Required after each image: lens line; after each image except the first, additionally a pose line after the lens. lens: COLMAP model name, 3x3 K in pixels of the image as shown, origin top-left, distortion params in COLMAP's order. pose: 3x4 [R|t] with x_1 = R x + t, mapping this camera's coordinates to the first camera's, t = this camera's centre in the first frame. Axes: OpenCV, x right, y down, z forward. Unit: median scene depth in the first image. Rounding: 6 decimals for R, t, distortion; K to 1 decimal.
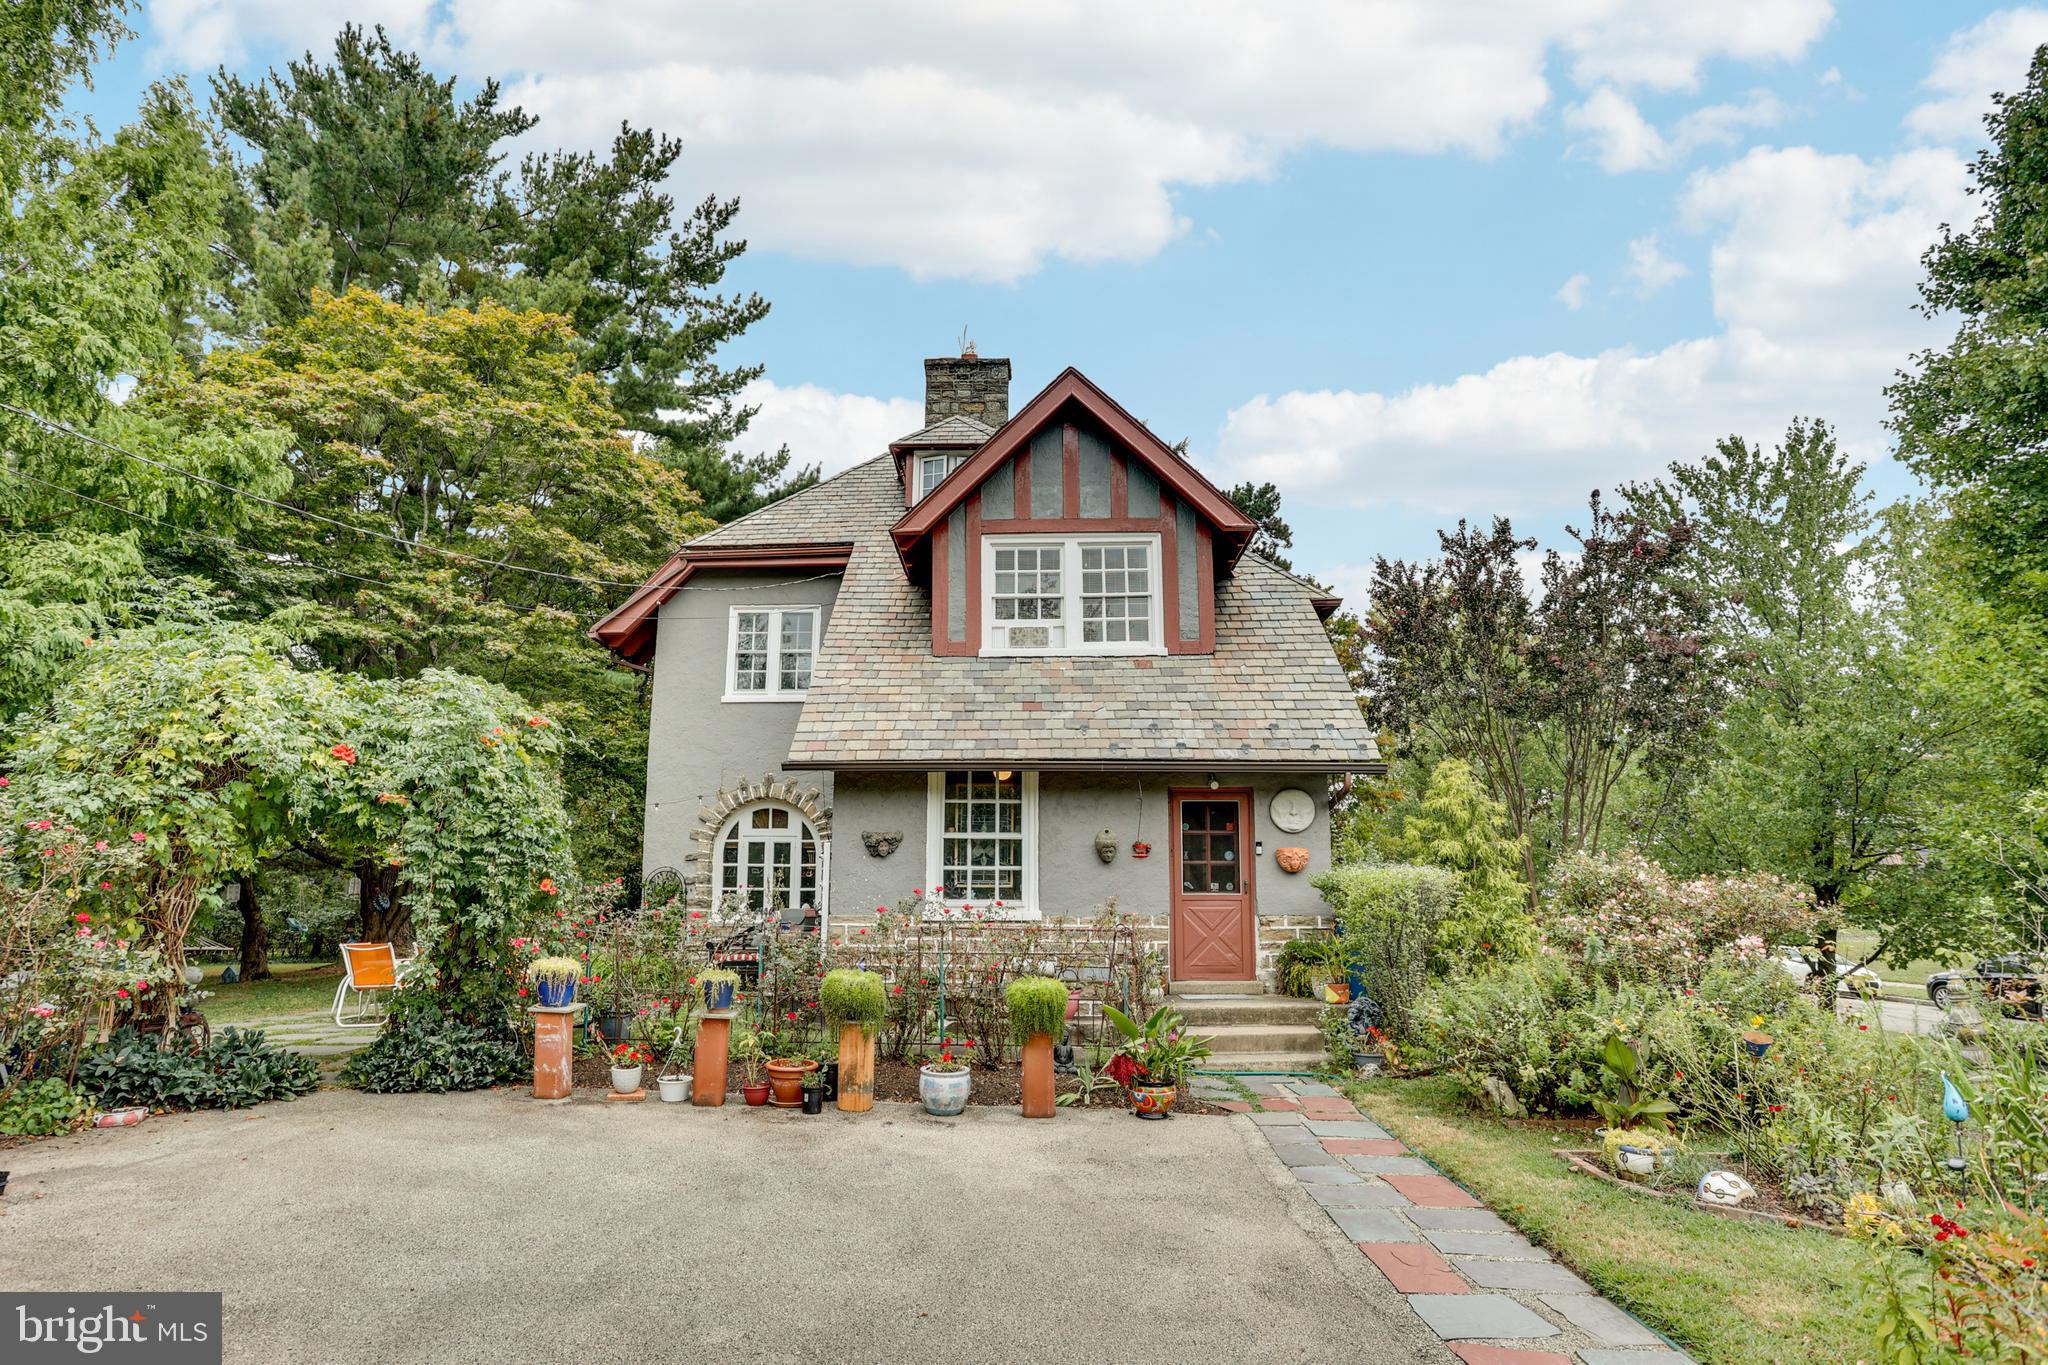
lens RADIAL K [[1049.9, 0, 1004.2], [0, 1049.9, 703.2], [0, 0, 1]] dist [-0.081155, 0.039304]
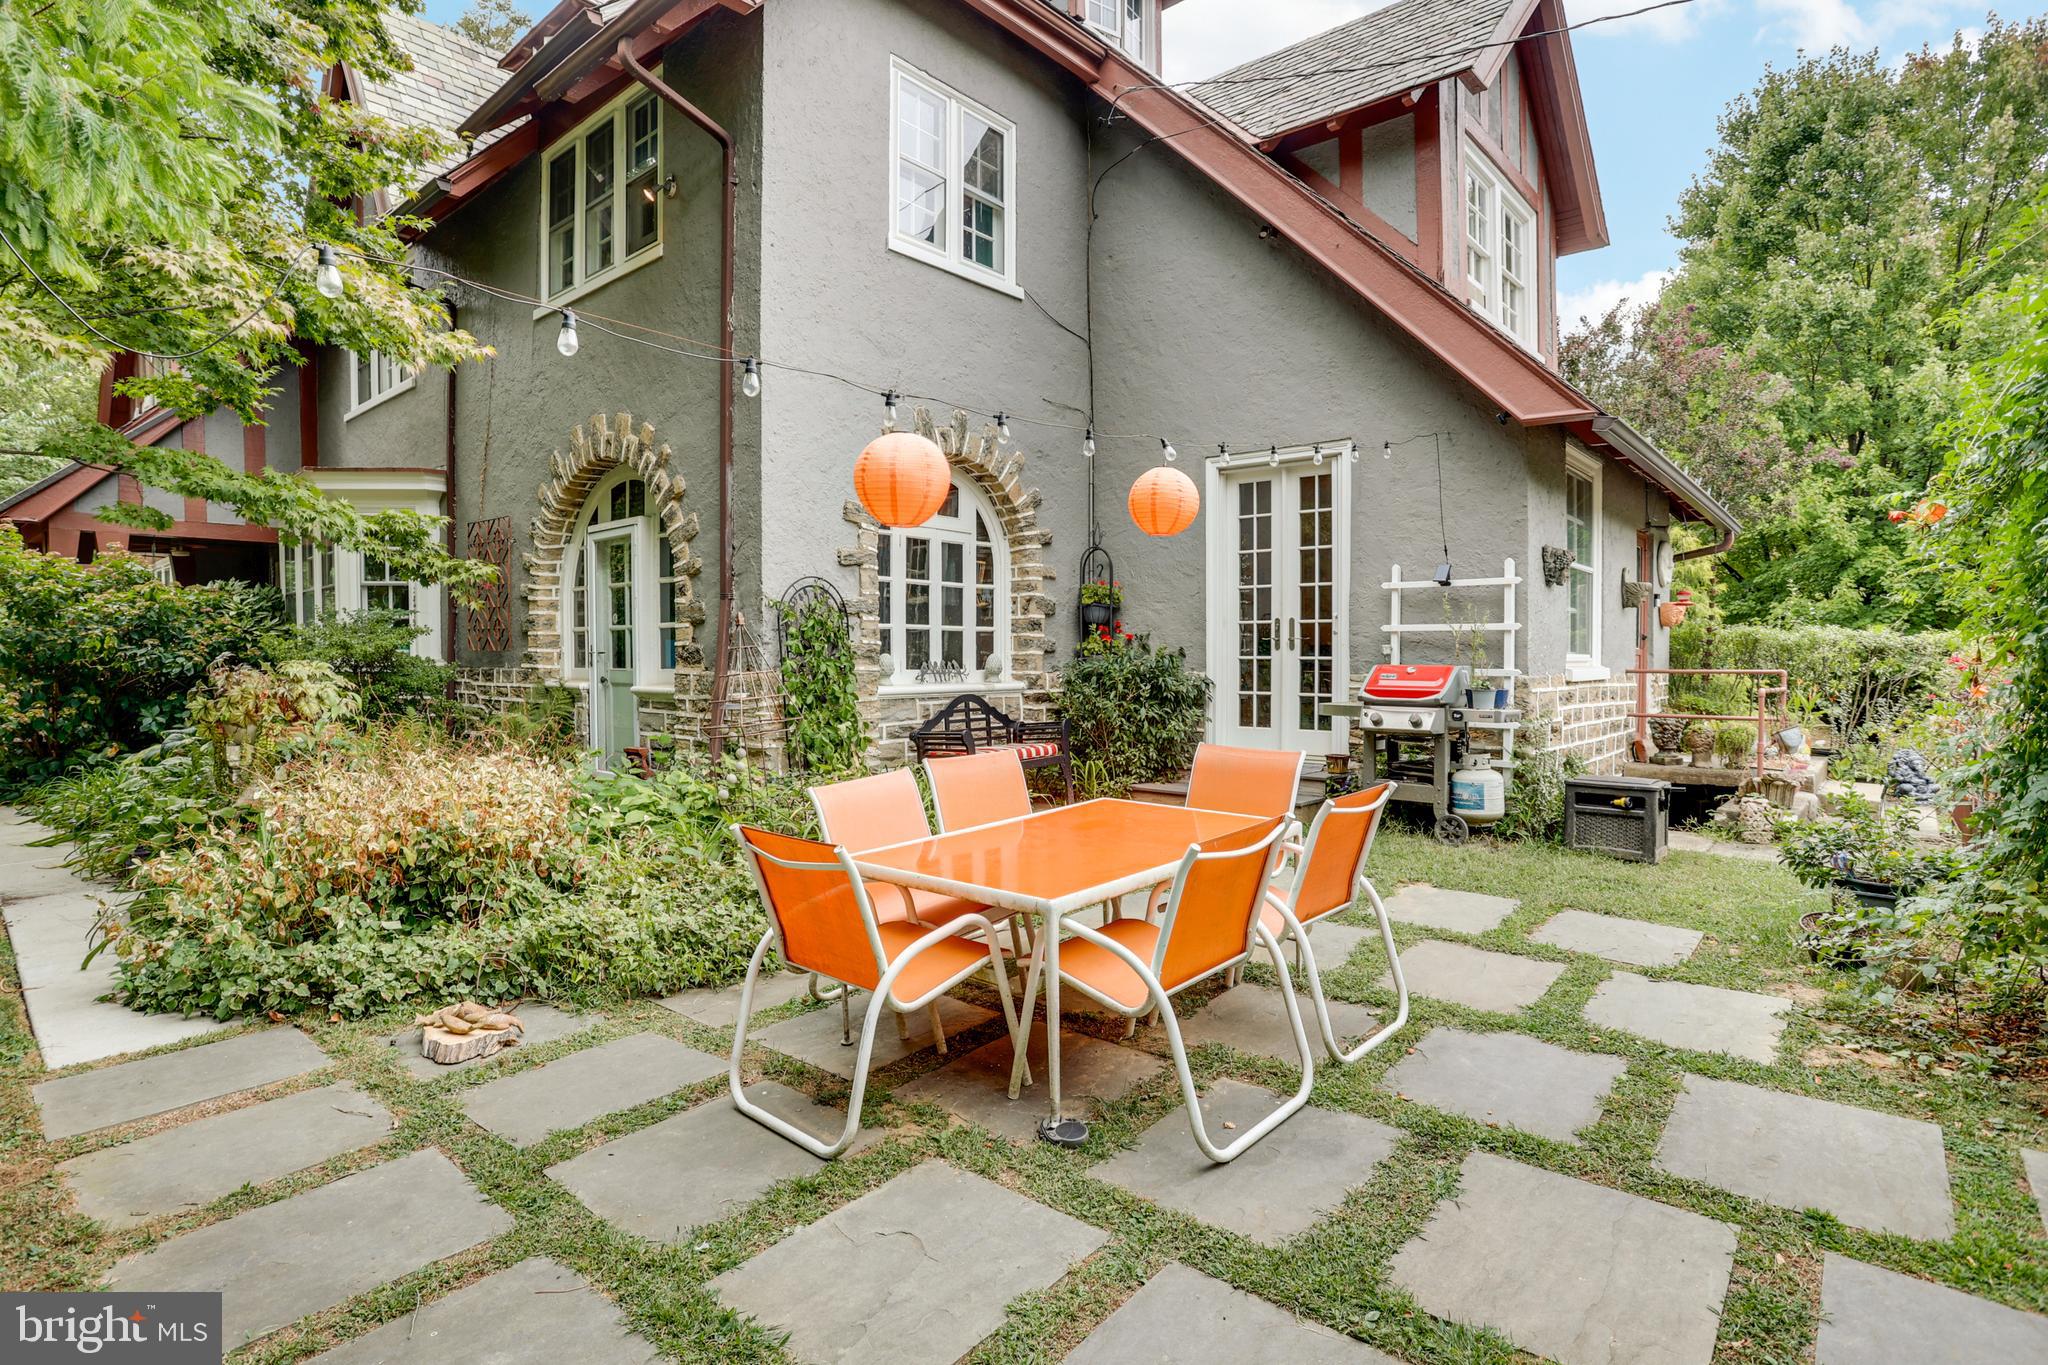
lens RADIAL K [[1049.9, 0, 1004.2], [0, 1049.9, 703.2], [0, 0, 1]] dist [-0.081155, 0.039304]
pose [[0.642472, -0.029582, 0.765738, -0.814919], [-0.151232, 0.974708, 0.164542, 0.158825], [-0.751238, -0.221518, 0.621748, 0.813660]]
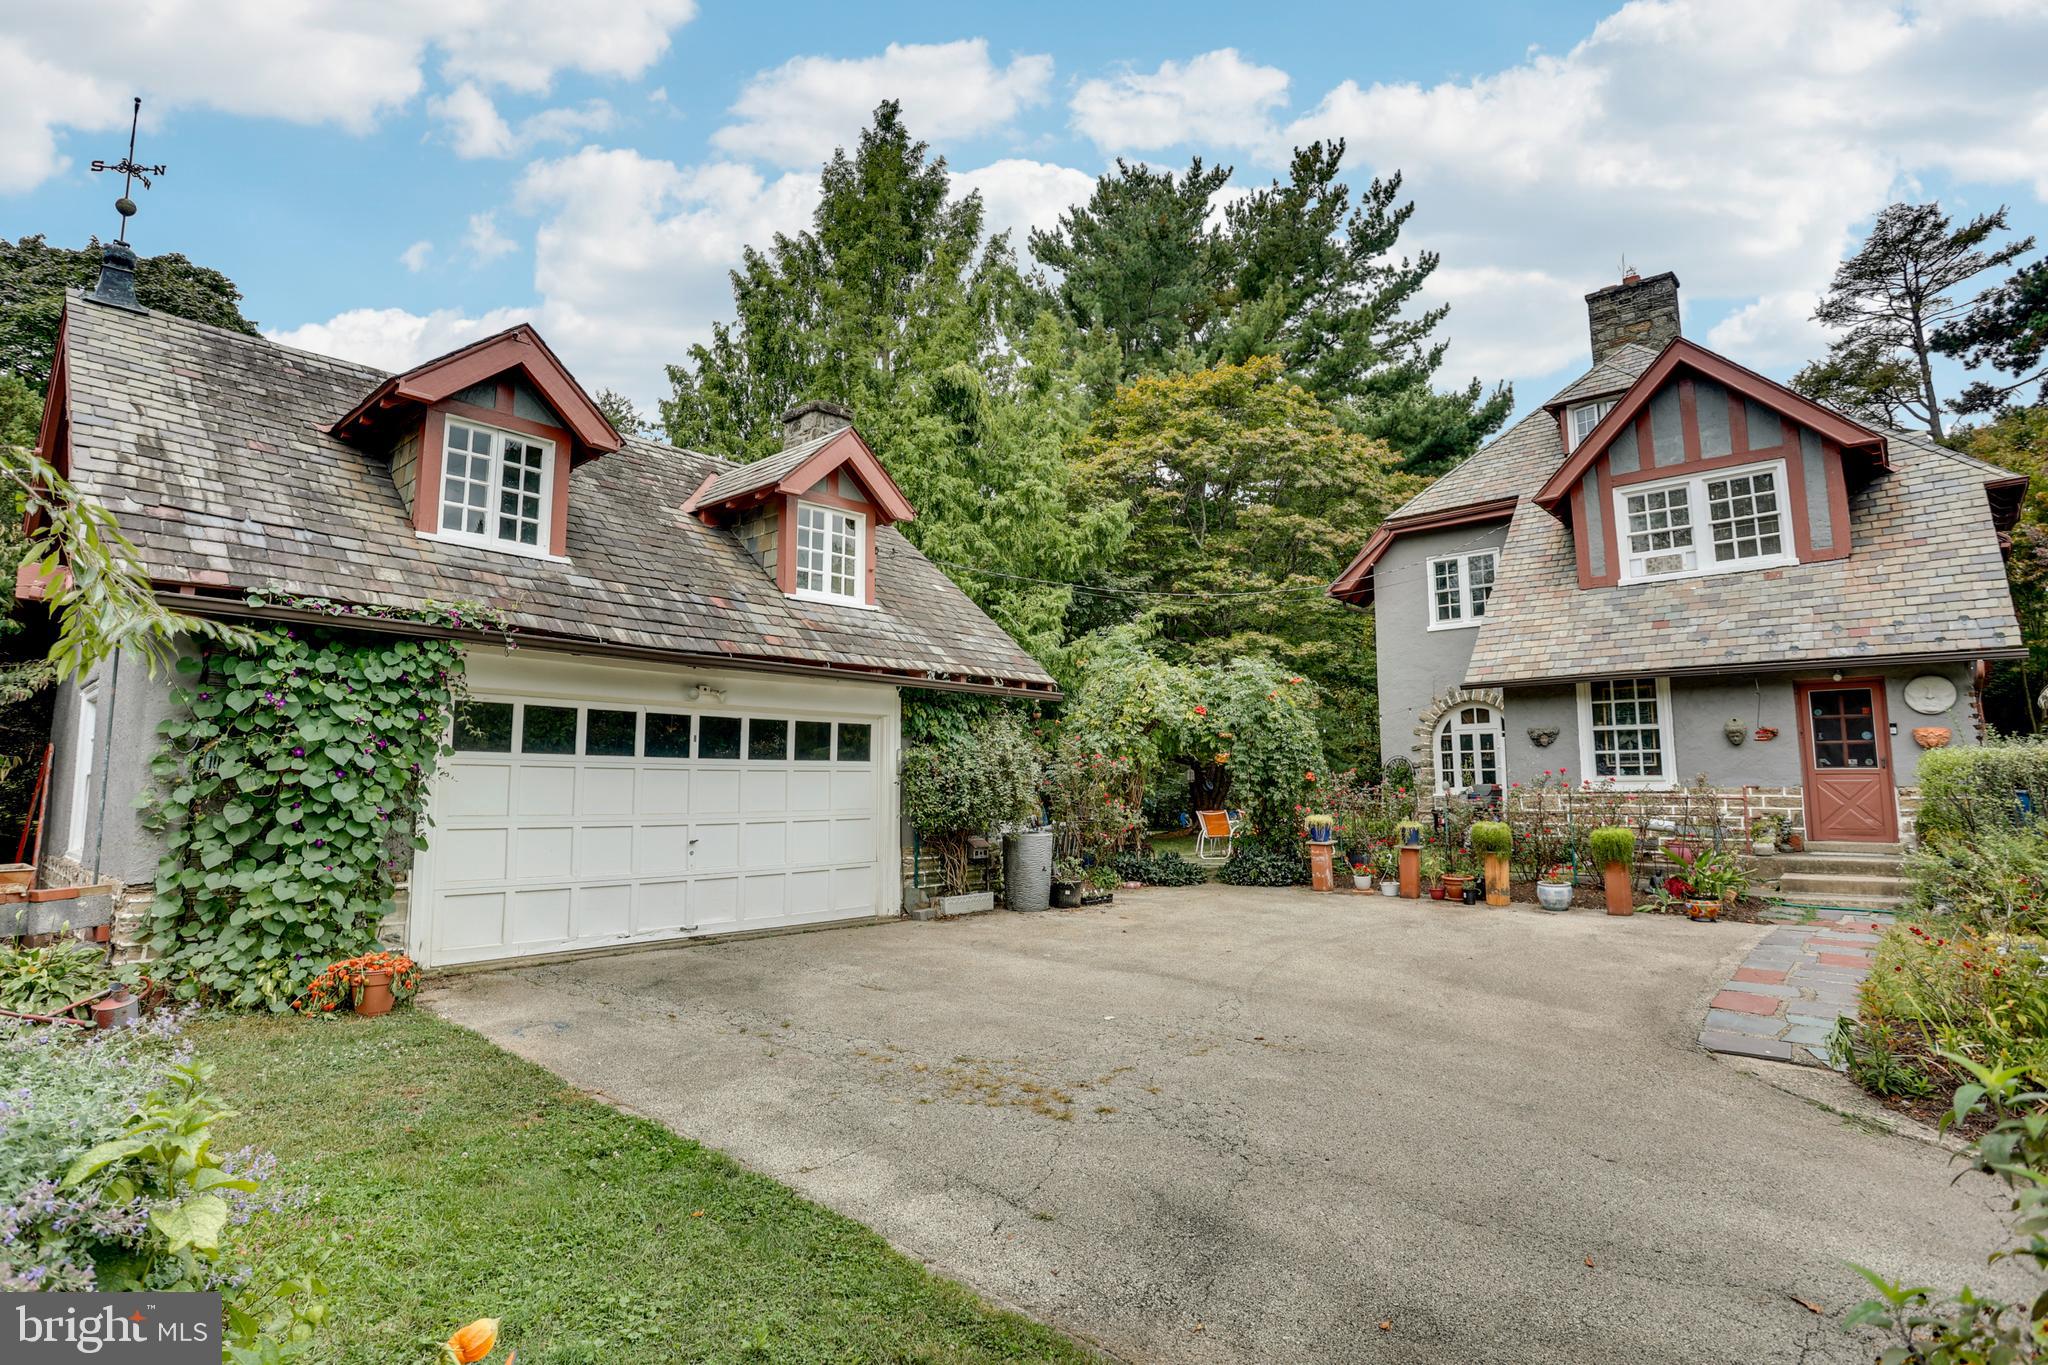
lens RADIAL K [[1049.9, 0, 1004.2], [0, 1049.9, 703.2], [0, 0, 1]] dist [-0.081155, 0.039304]
pose [[0.757080, -0.057025, -0.650829, 0.225680], [0.132924, 0.988792, 0.067987, -0.093416], [0.639657, -0.137982, 0.756175, -0.457540]]
